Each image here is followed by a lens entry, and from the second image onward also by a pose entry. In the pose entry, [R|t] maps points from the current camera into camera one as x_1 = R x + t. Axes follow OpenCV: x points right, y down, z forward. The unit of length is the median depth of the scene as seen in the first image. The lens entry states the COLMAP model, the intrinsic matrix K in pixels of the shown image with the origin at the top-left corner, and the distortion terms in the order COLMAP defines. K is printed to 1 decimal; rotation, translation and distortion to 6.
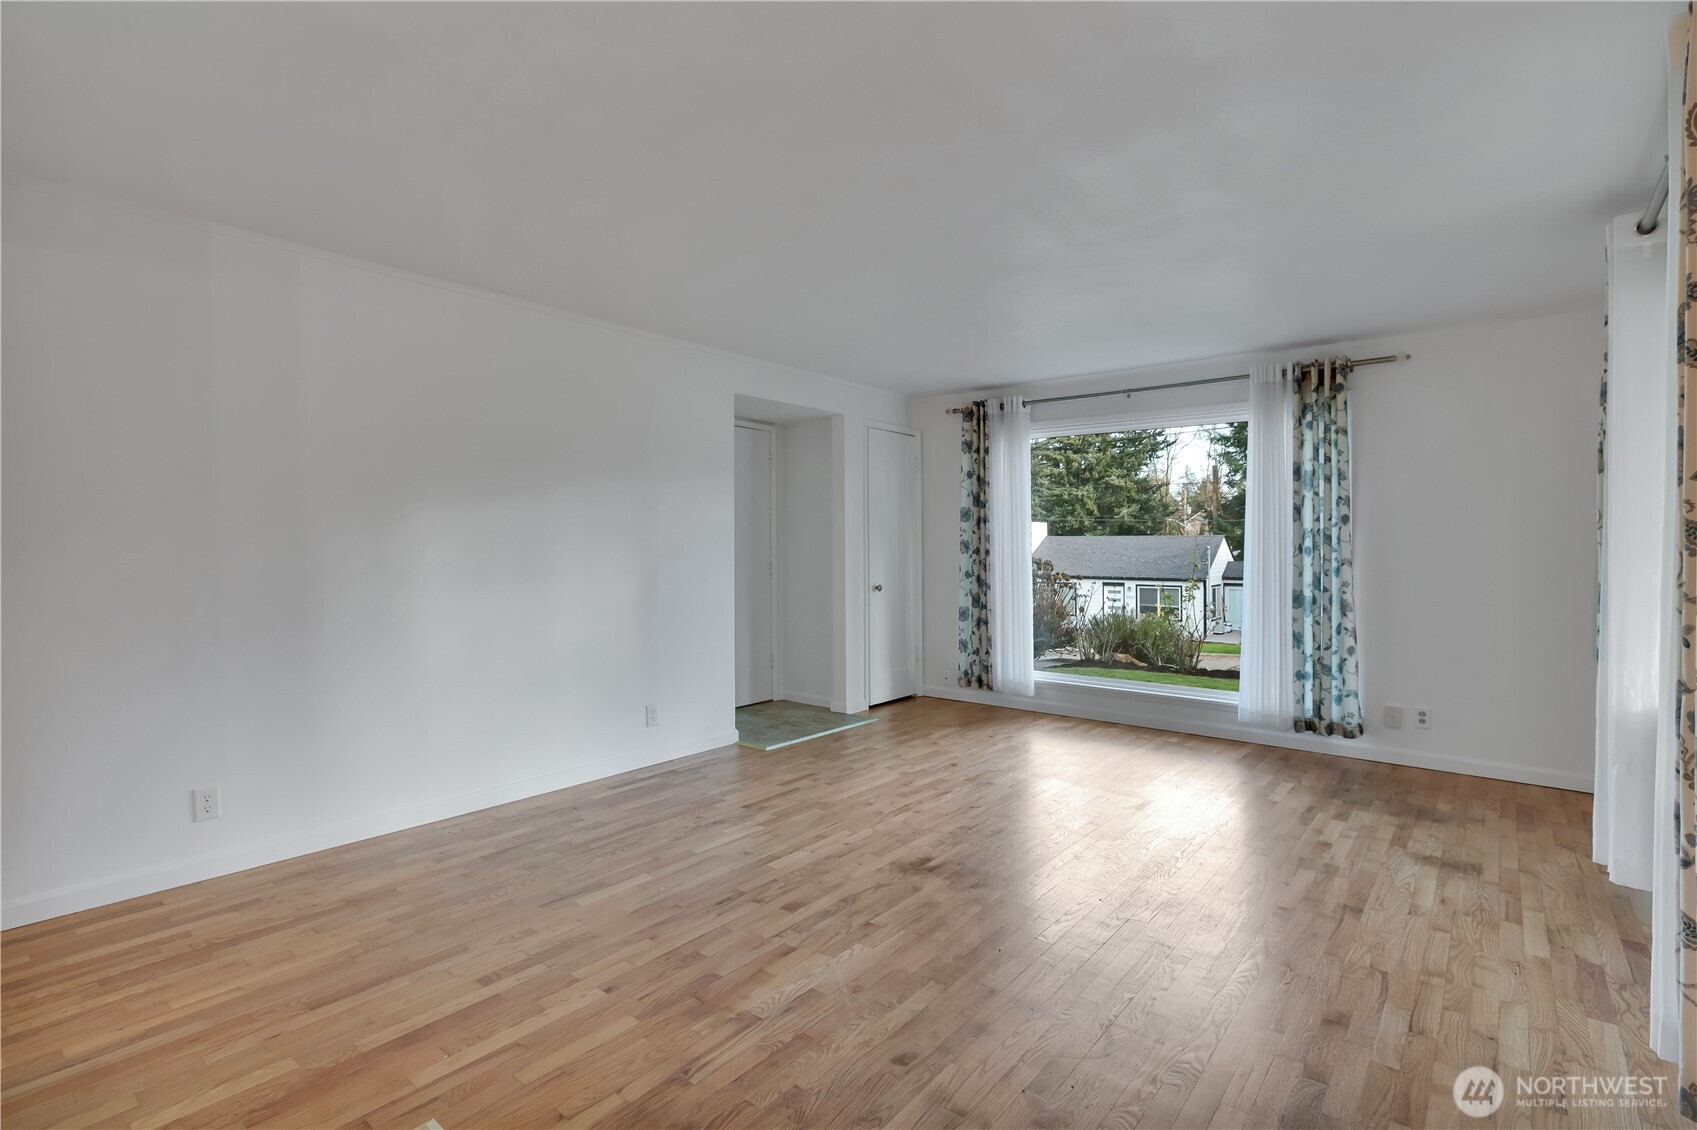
lens RADIAL K [[807.7, 0, 868.6], [0, 807.7, 547.4], [0, 0, 1]] dist [-0.000213, 0.000326]
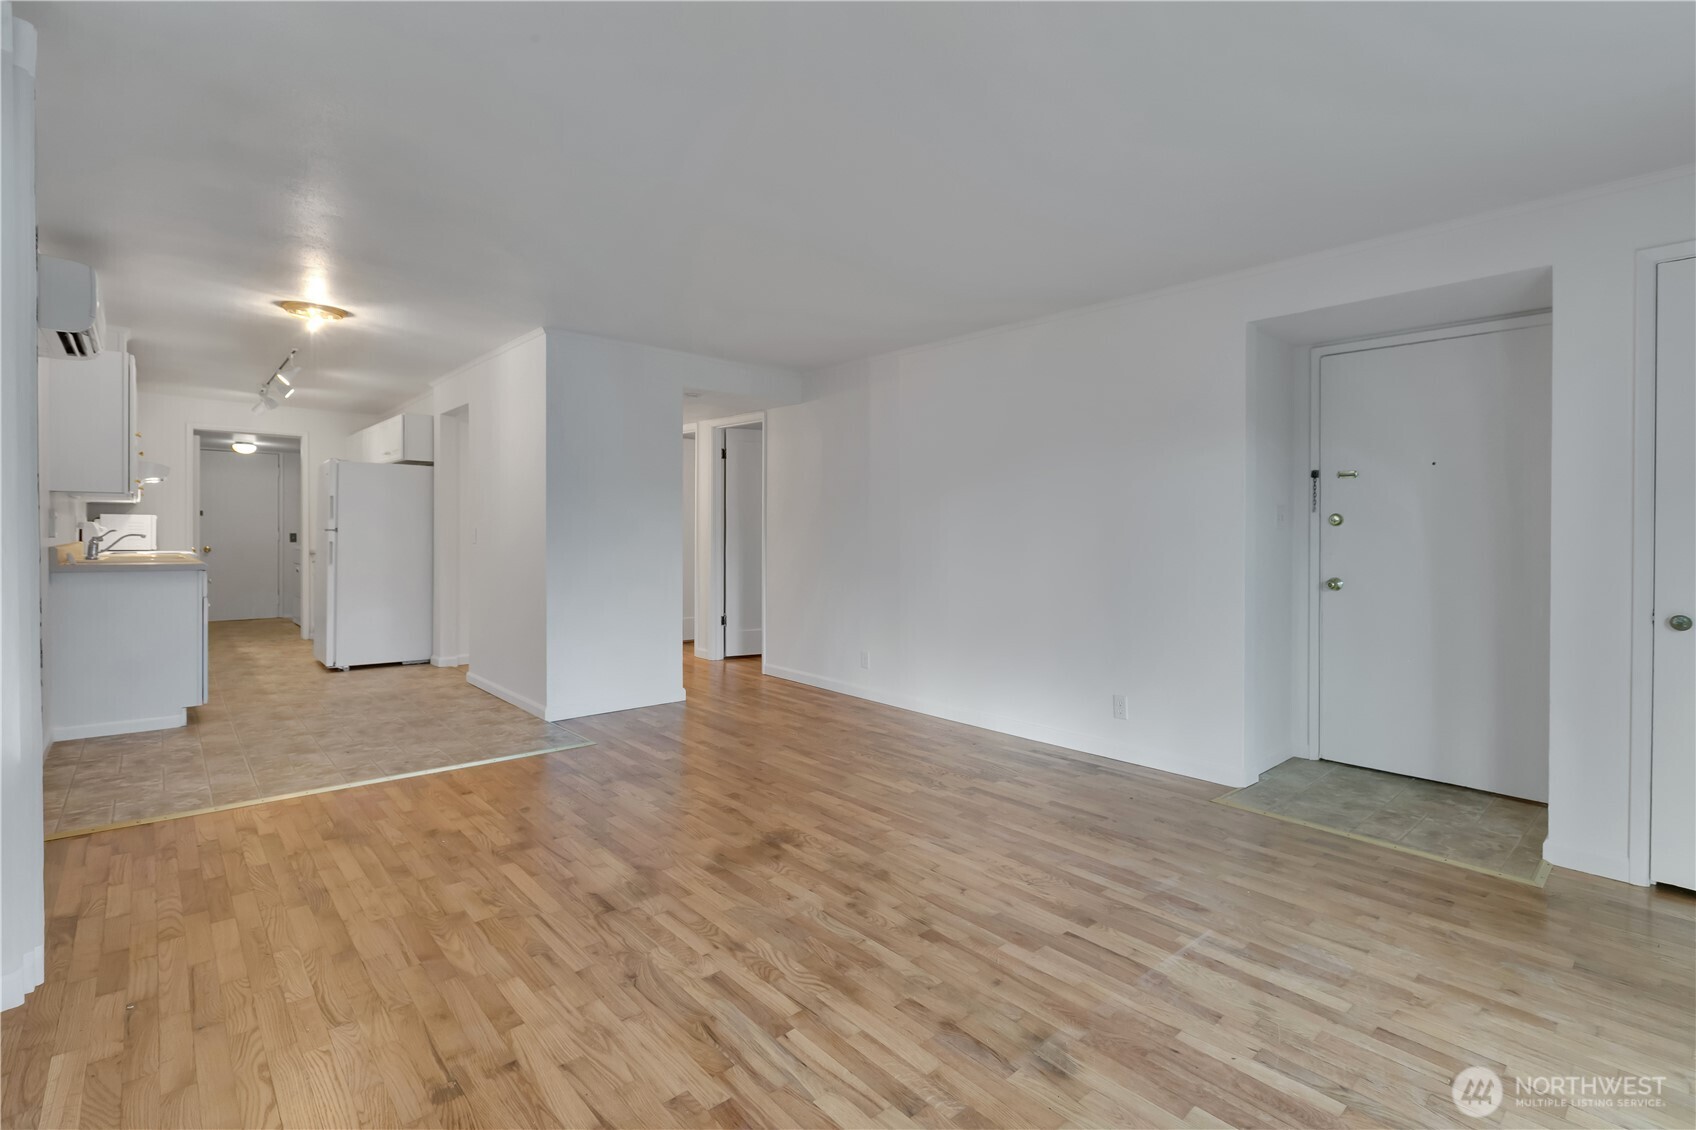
lens RADIAL K [[793.0, 0, 856.5], [0, 793.0, 540.2], [0, 0, 1]] dist [-0.003176, -0.000579]
pose [[-0.171630, 0.008002, -0.985129, 0.665938], [-0.012226, 0.999873, 0.010251, 0.006851], [0.985086, 0.013803, -0.171510, 0.822161]]
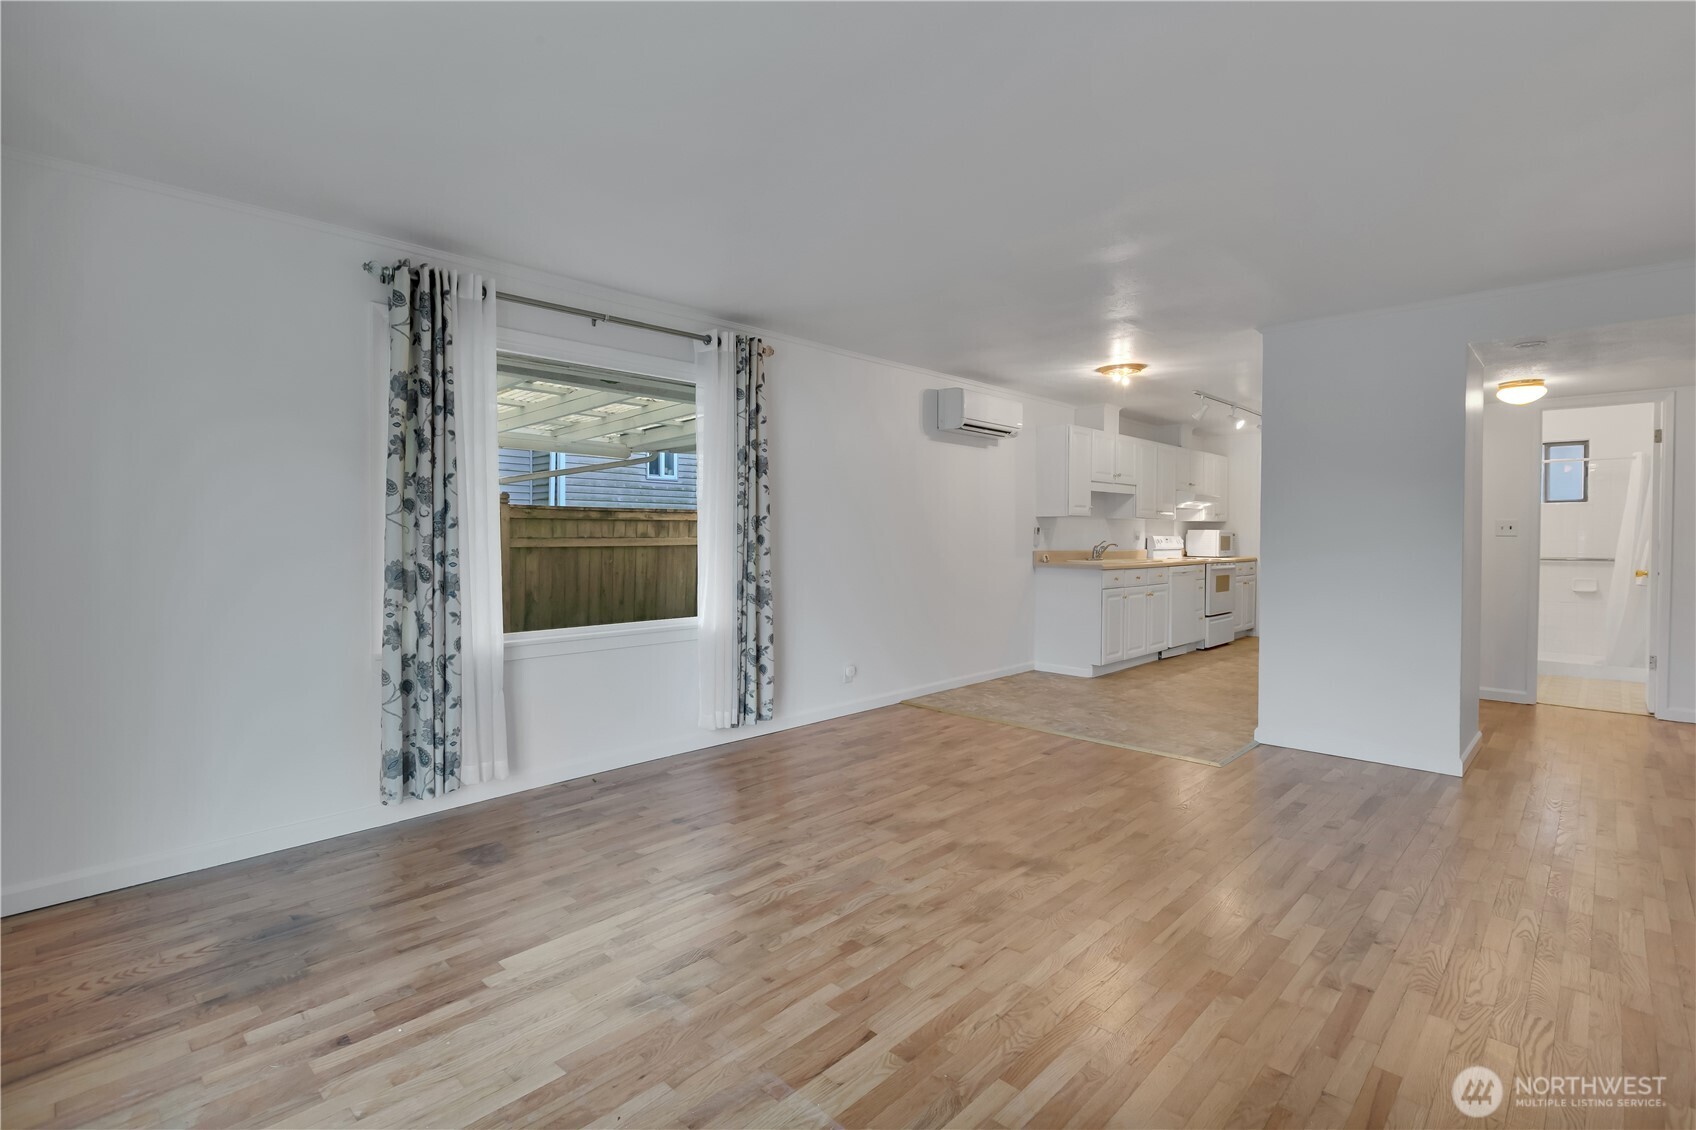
lens RADIAL K [[793.0, 0, 856.5], [0, 793.0, 540.2], [0, 0, 1]] dist [-0.003176, -0.000579]
pose [[-0.995189, -0.005081, 0.097841, 0.120714], [-0.004192, 0.999948, 0.009296, 0.001771], [-0.097883, 0.008841, -0.995159, 1.274545]]
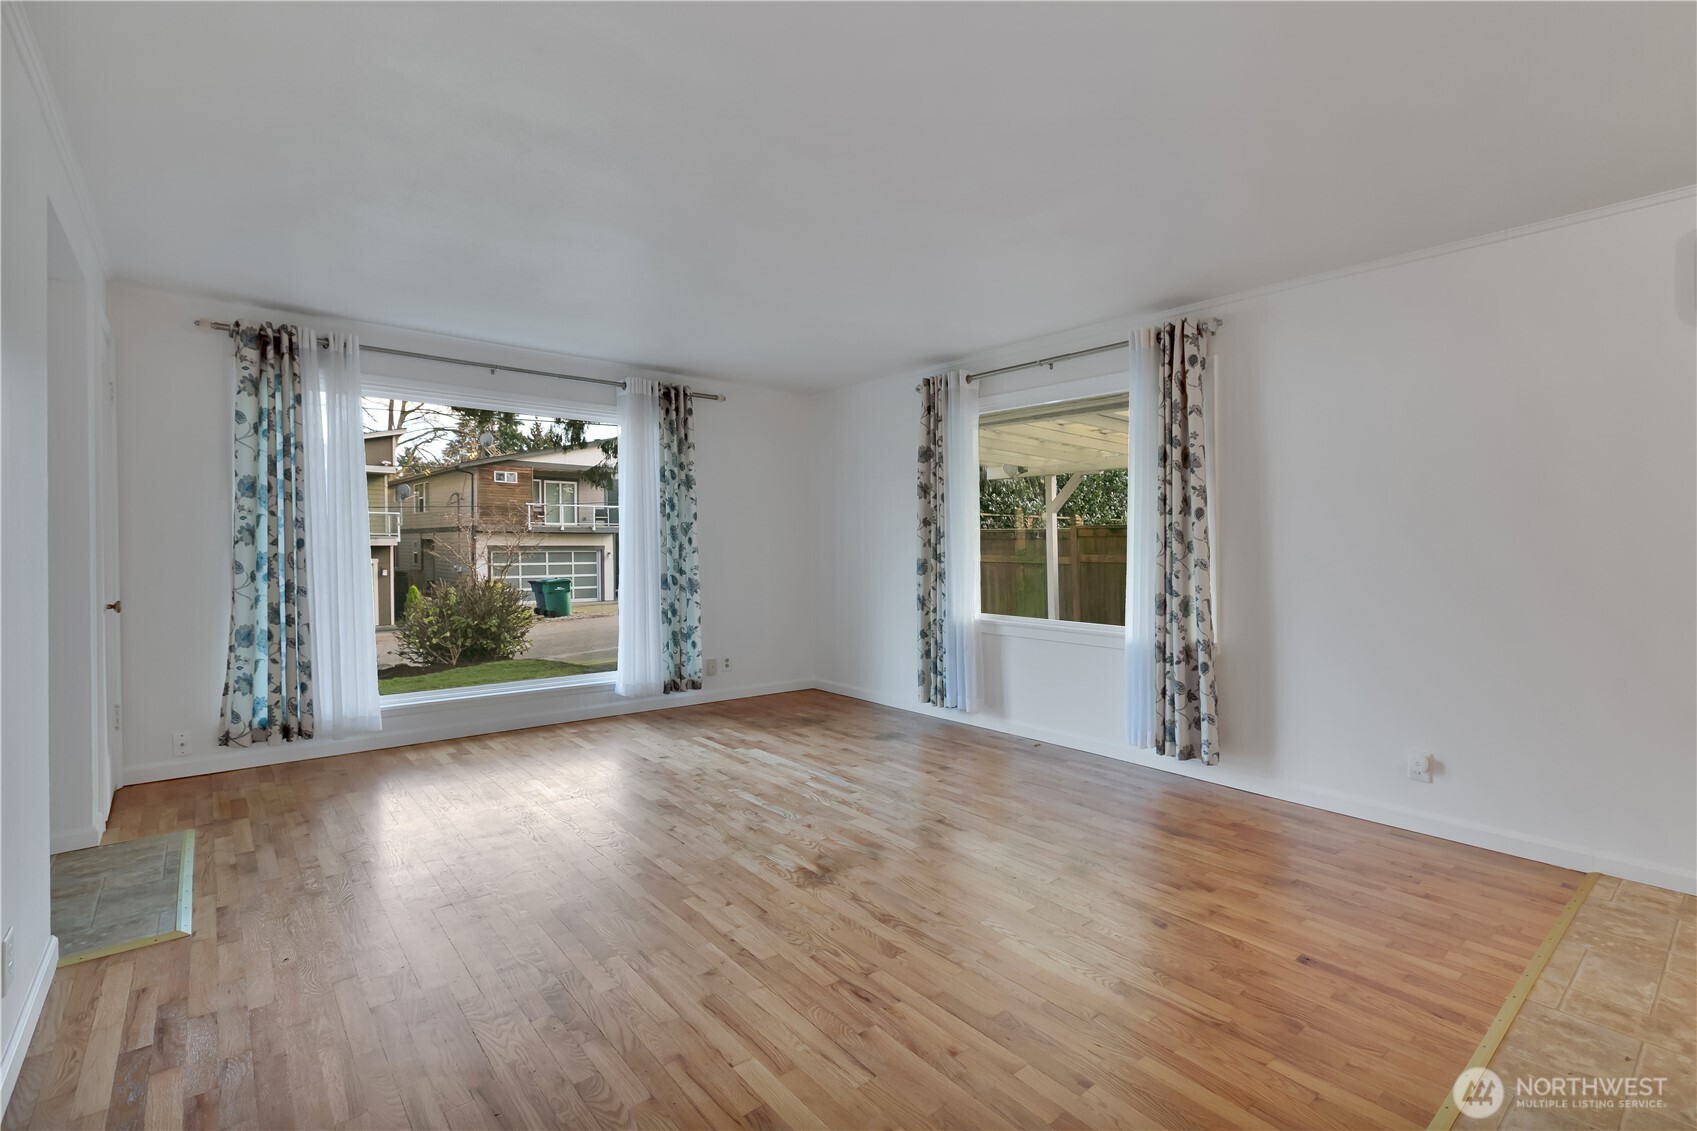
lens RADIAL K [[766.2, 0, 855.7], [0, 766.2, 548.4], [0, 0, 1]] dist [-0.004814, -0.000087]
pose [[0.203638, -0.009110, 0.979004, -0.525240], [-0.002166, 0.999950, 0.009755, 0.002823], [-0.979044, -0.004107, 0.203608, 0.506657]]
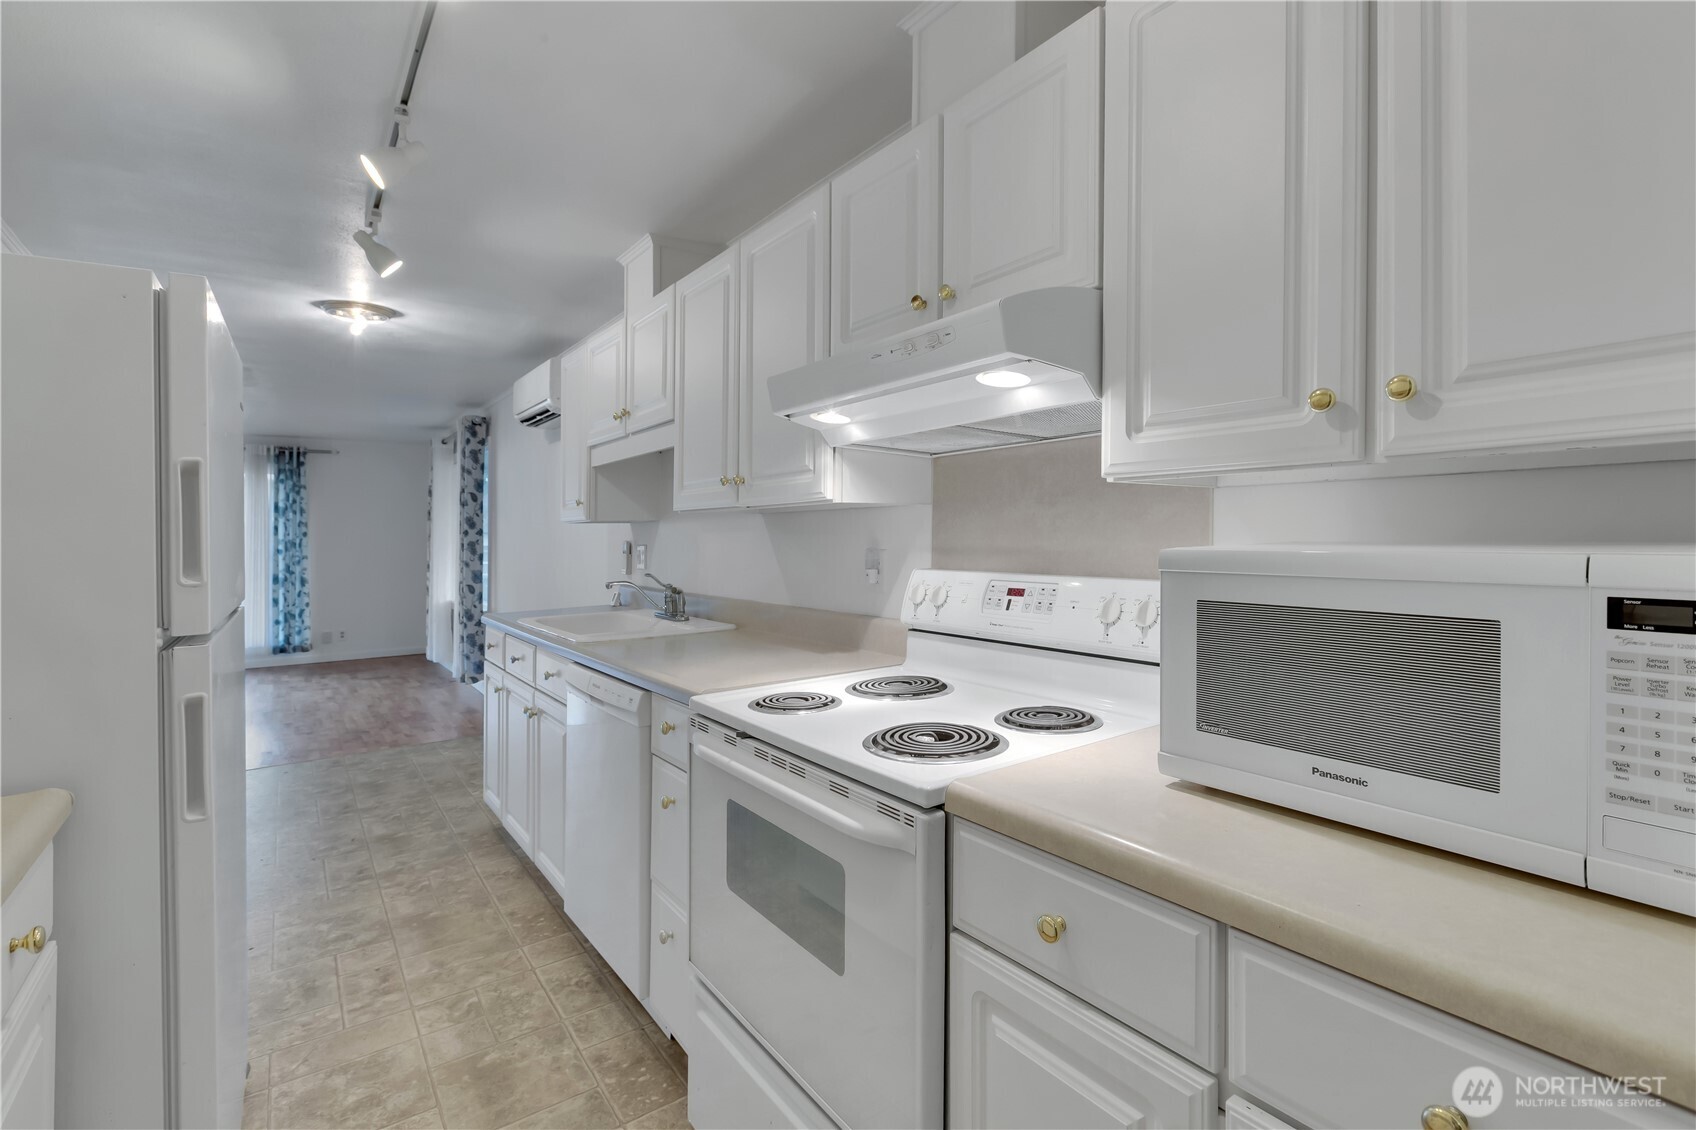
lens RADIAL K [[790.8, 0, 856.2], [0, 790.8, 514.6], [0, 0, 1]] dist [0.000011, -0.000427]
pose [[0.274746, 0.014529, 0.961407, -0.803101], [0.002824, 0.999869, -0.015917, -0.047290], [-0.961513, 0.007088, 0.274669, -0.714271]]
